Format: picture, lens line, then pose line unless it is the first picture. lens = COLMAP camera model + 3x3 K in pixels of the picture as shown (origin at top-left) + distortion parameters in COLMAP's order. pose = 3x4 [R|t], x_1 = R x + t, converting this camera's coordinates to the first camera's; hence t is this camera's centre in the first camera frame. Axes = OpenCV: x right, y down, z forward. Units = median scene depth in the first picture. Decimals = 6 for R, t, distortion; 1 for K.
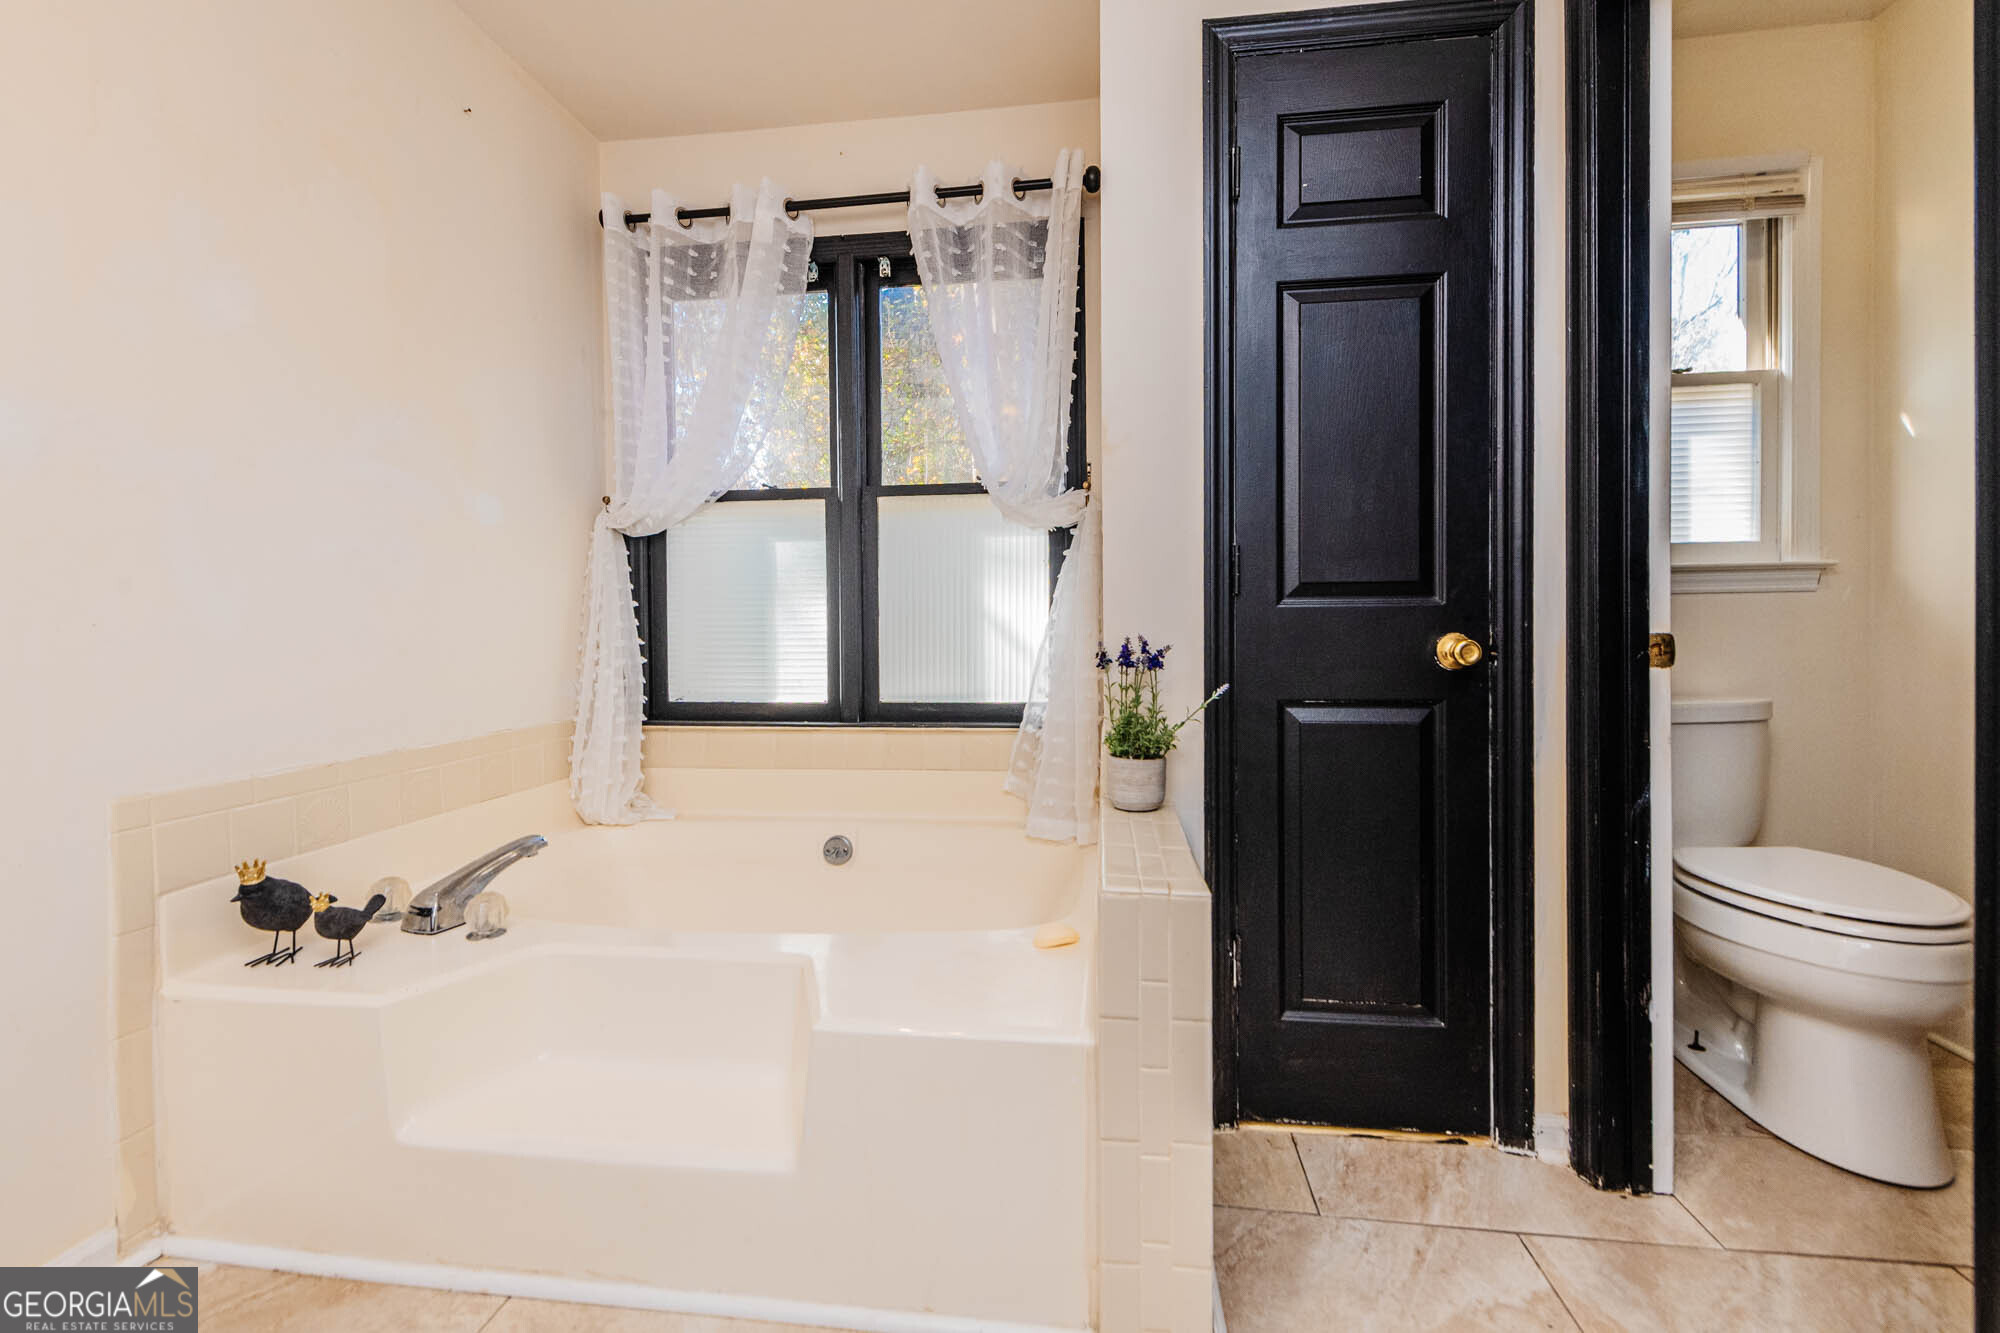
lens RADIAL K [[820.5, 0, 1002.2], [0, 820.5, 639.8], [0, 0, 1]] dist [0.001835, -0.000230]
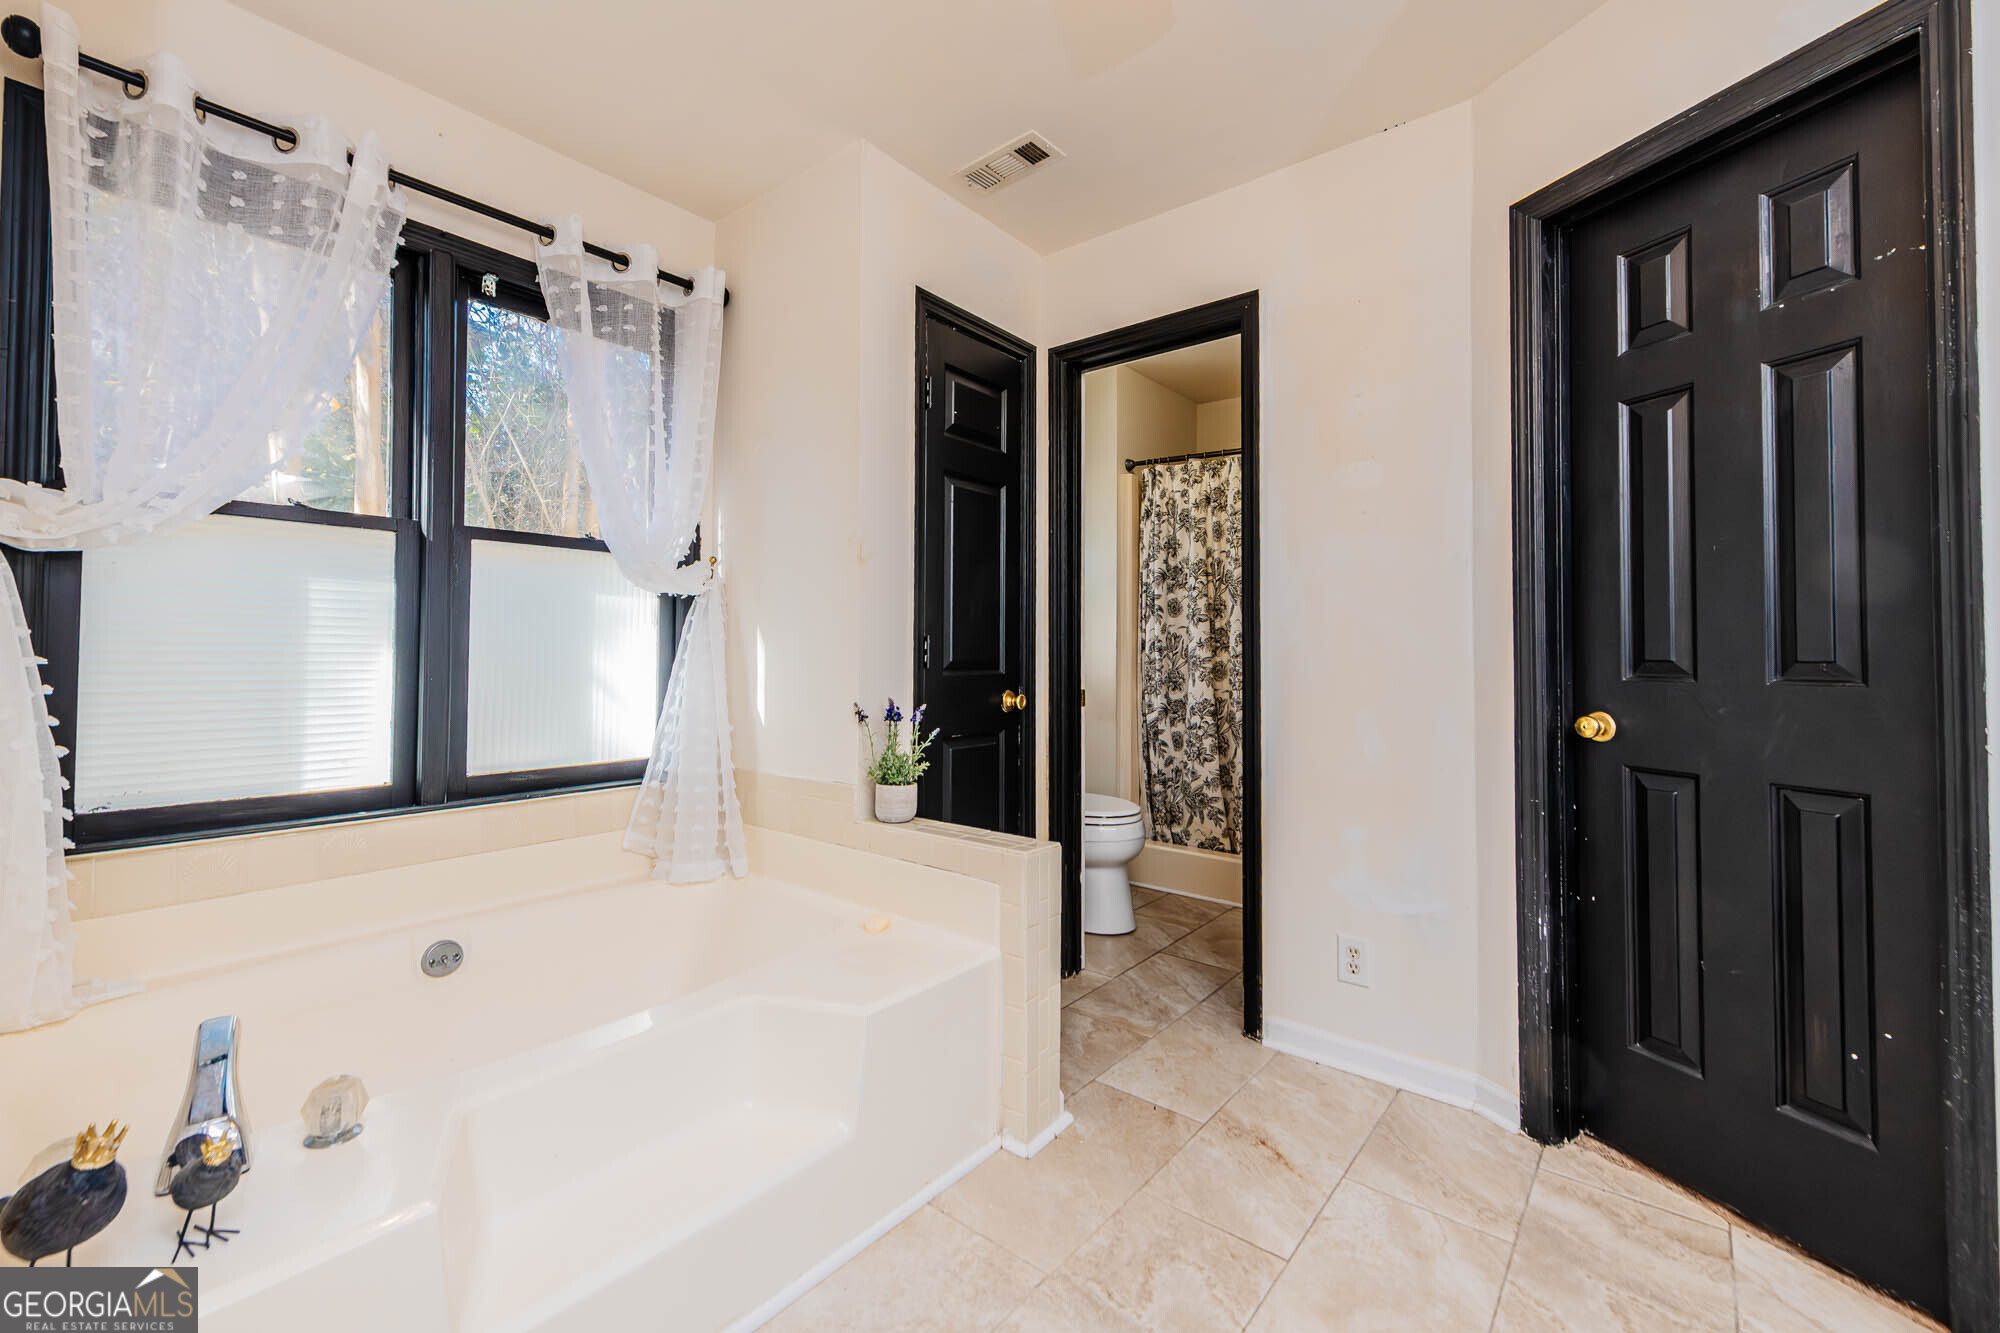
lens RADIAL K [[843.1, 0, 1005.8], [0, 843.1, 640.4], [0, 0, 1]] dist [0.000686, -0.000375]
pose [[0.509712, 0.025500, 0.859967, -0.679663], [0.002119, 0.999520, -0.030894, -0.041140], [-0.860343, 0.017569, 0.509413, 0.062500]]
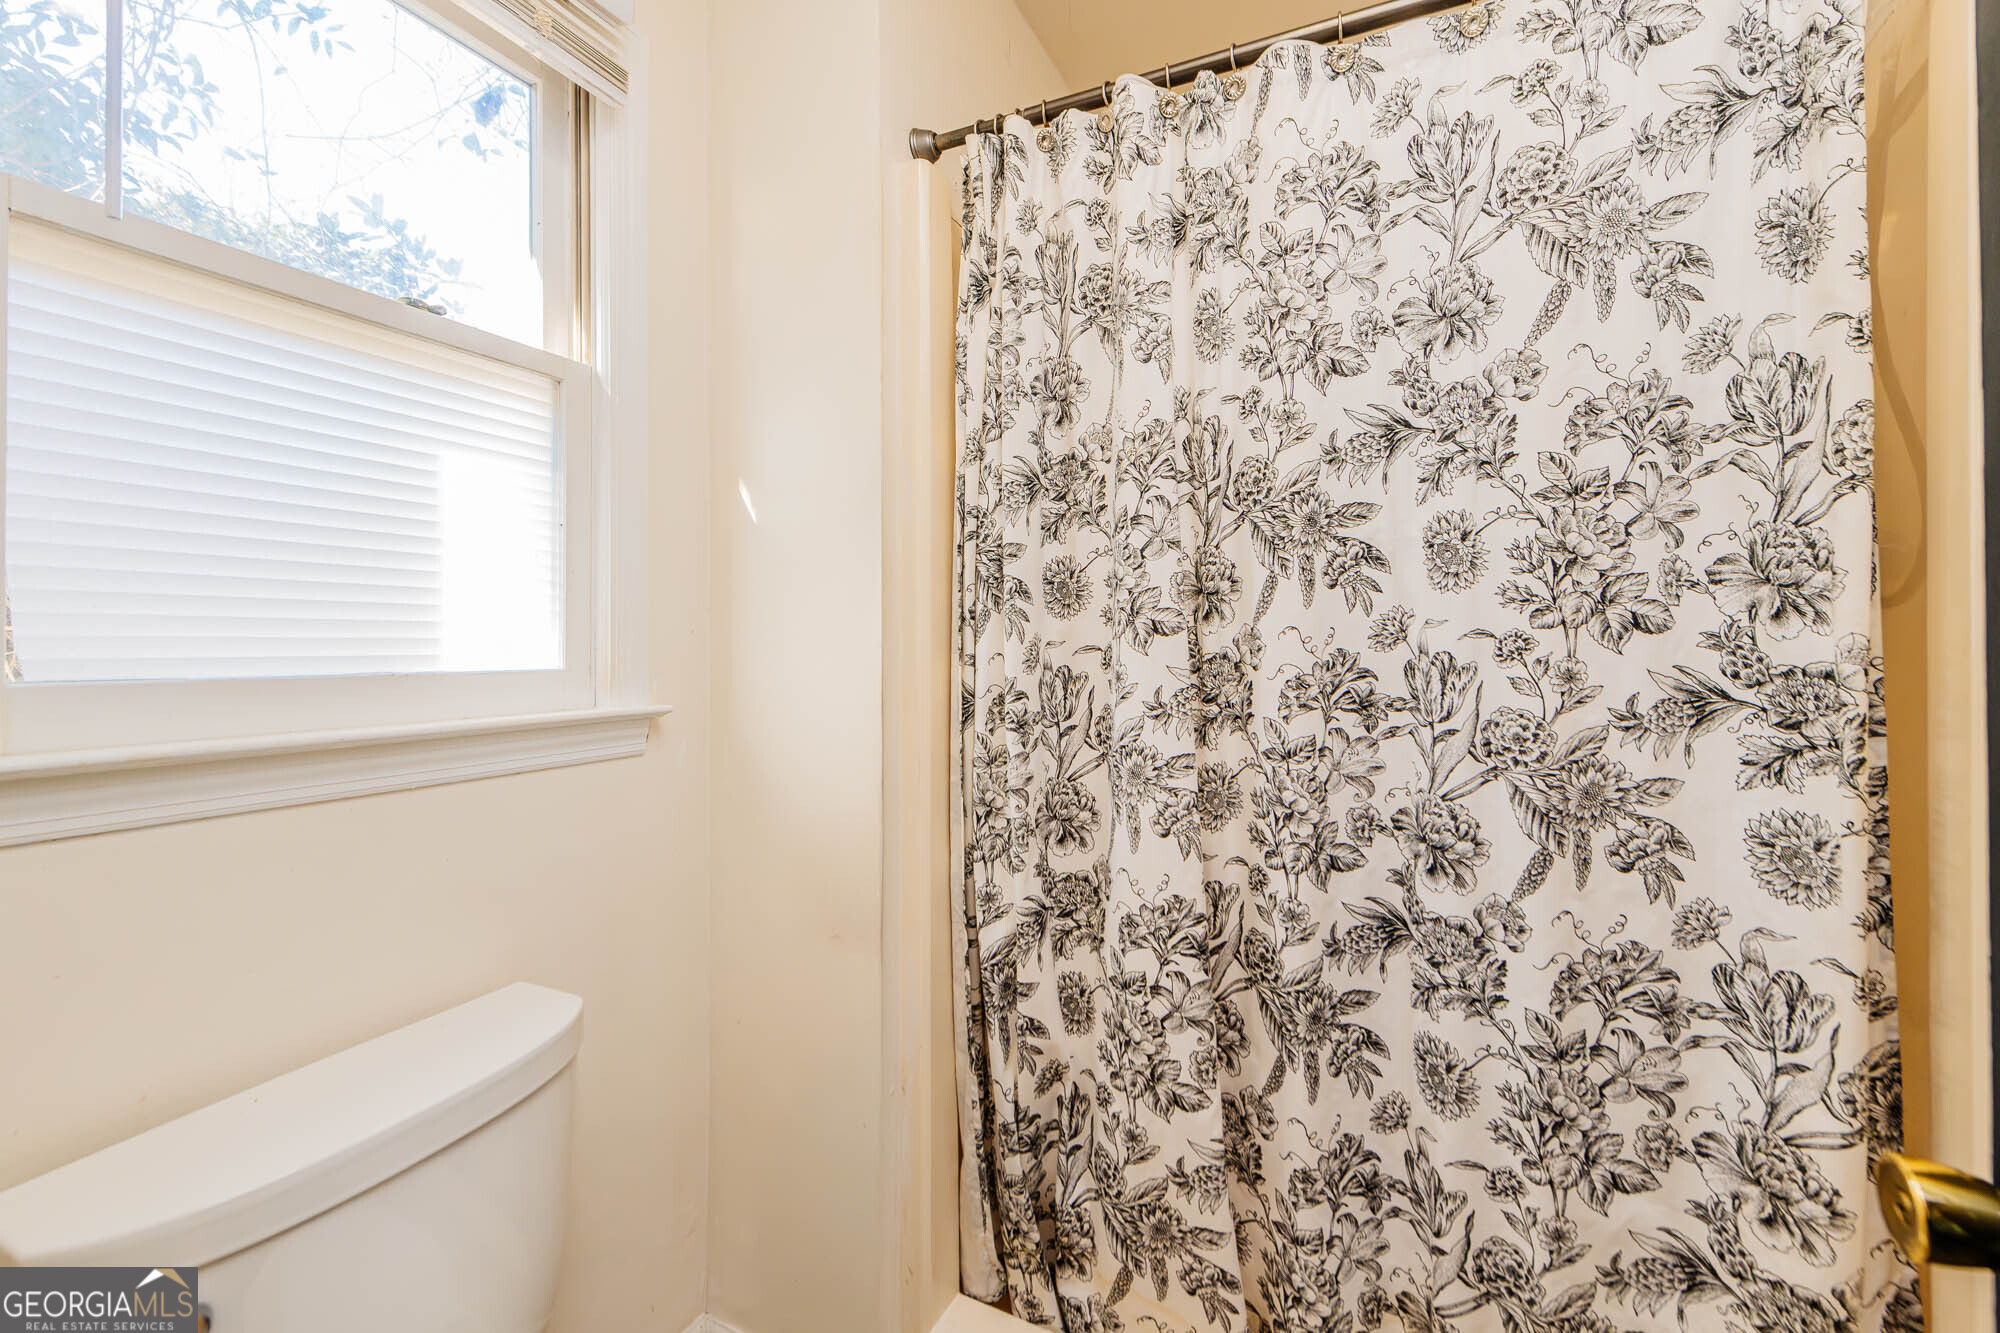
lens RADIAL K [[786.9, 0, 1000.4], [0, 786.9, 637.2], [0, 0, 1]] dist [0.001391, -0.000651]
pose [[0.344632, 0.012229, 0.938658, 0.494821], [0.011415, 0.999787, -0.017216, -0.120173], [-0.938669, 0.016648, 0.344418, 0.510891]]
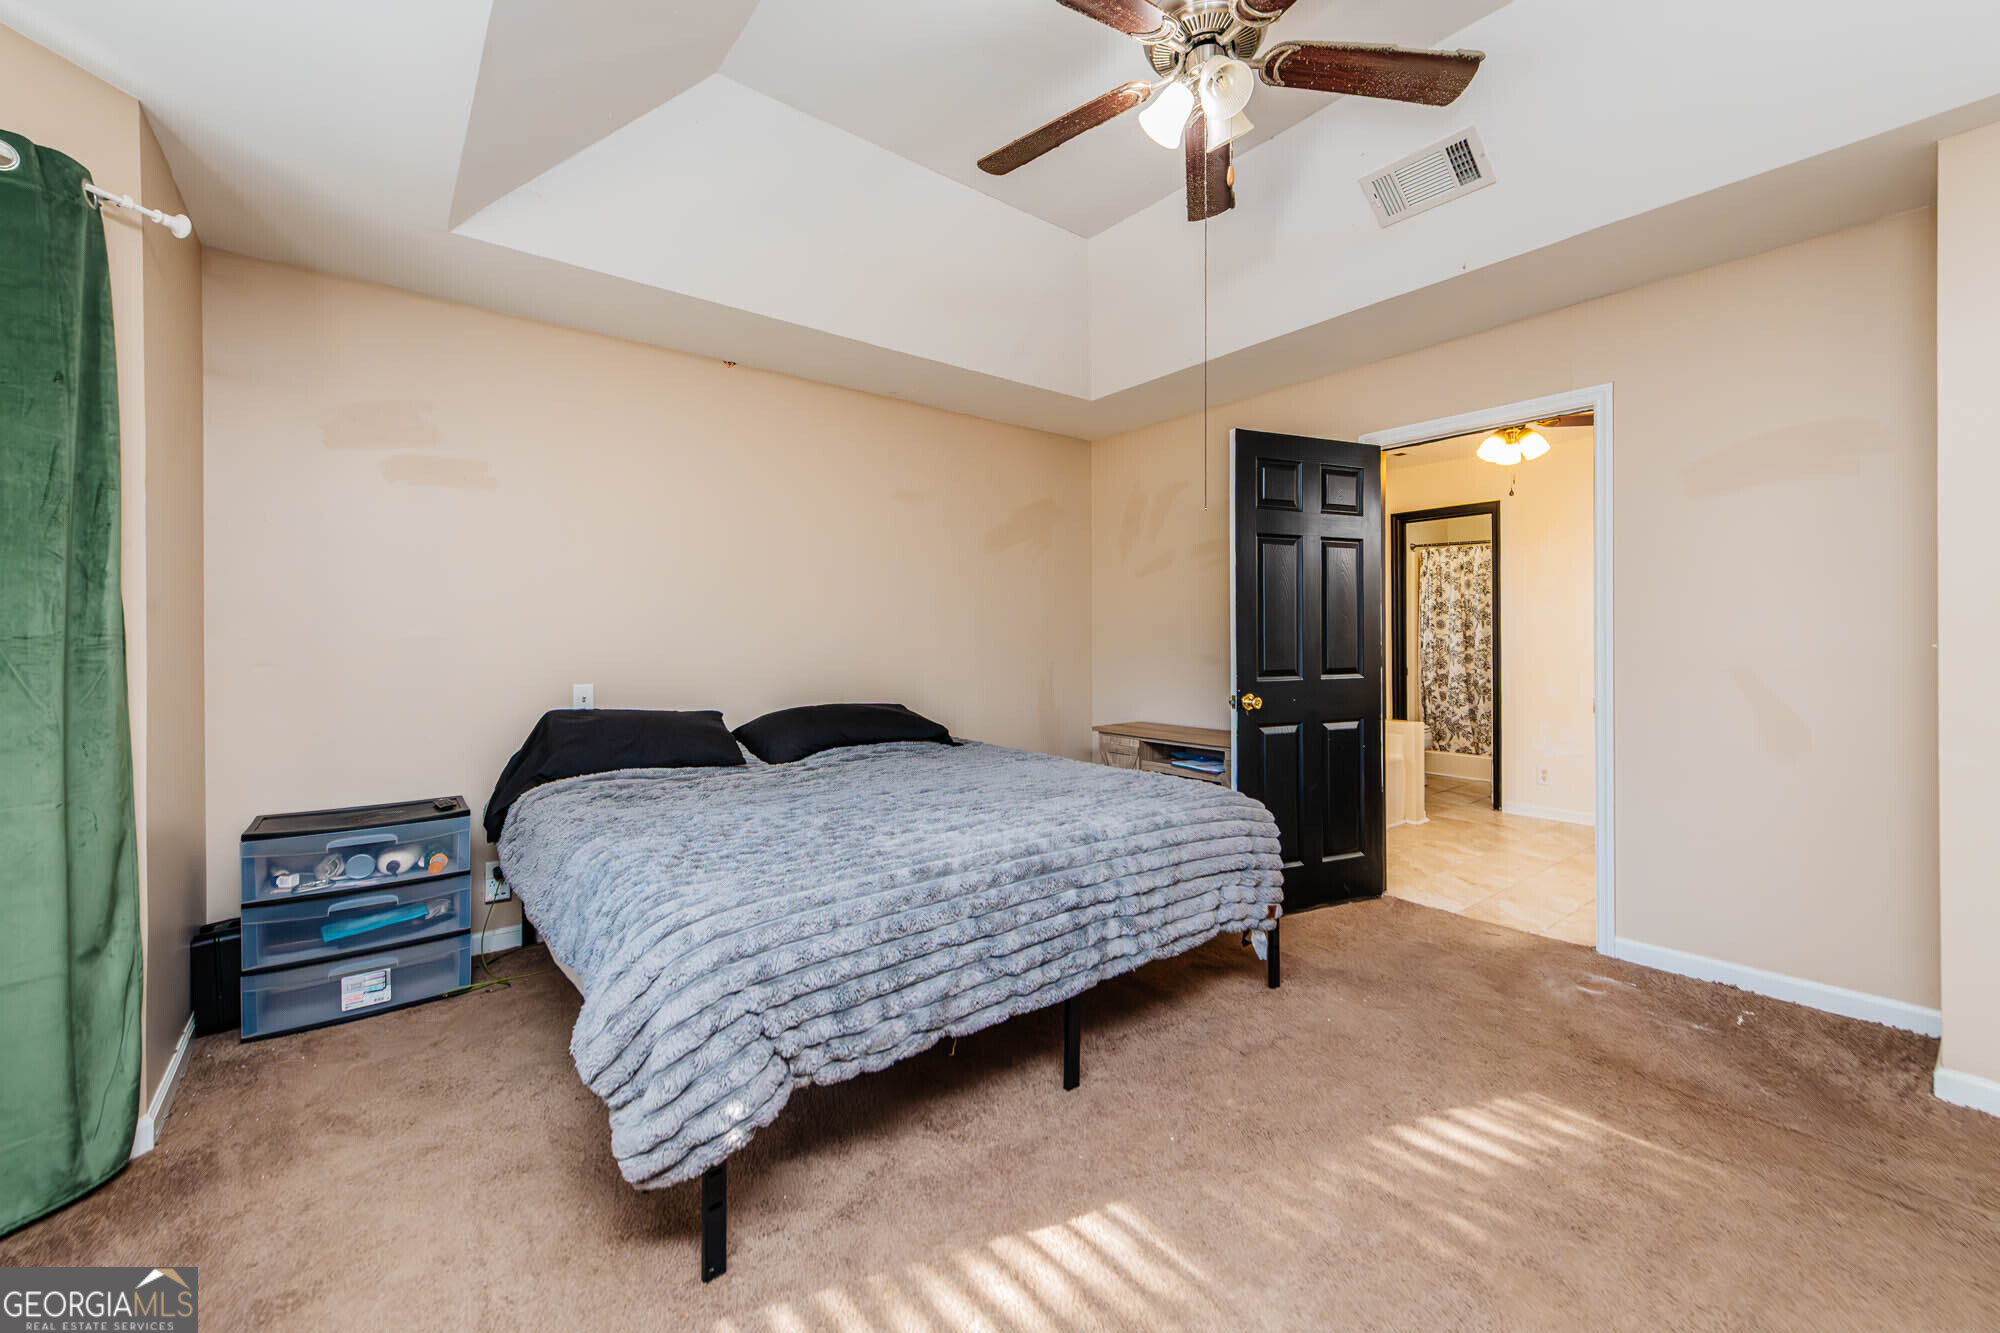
lens RADIAL K [[786.9, 0, 1000.4], [0, 786.9, 637.2], [0, 0, 1]] dist [0.001391, -0.000651]
pose [[0.696384, 0.006386, 0.717641, -2.349702], [0.004807, 0.999896, -0.013562, -0.079310], [-0.717653, 0.012894, 0.696281, -0.241410]]
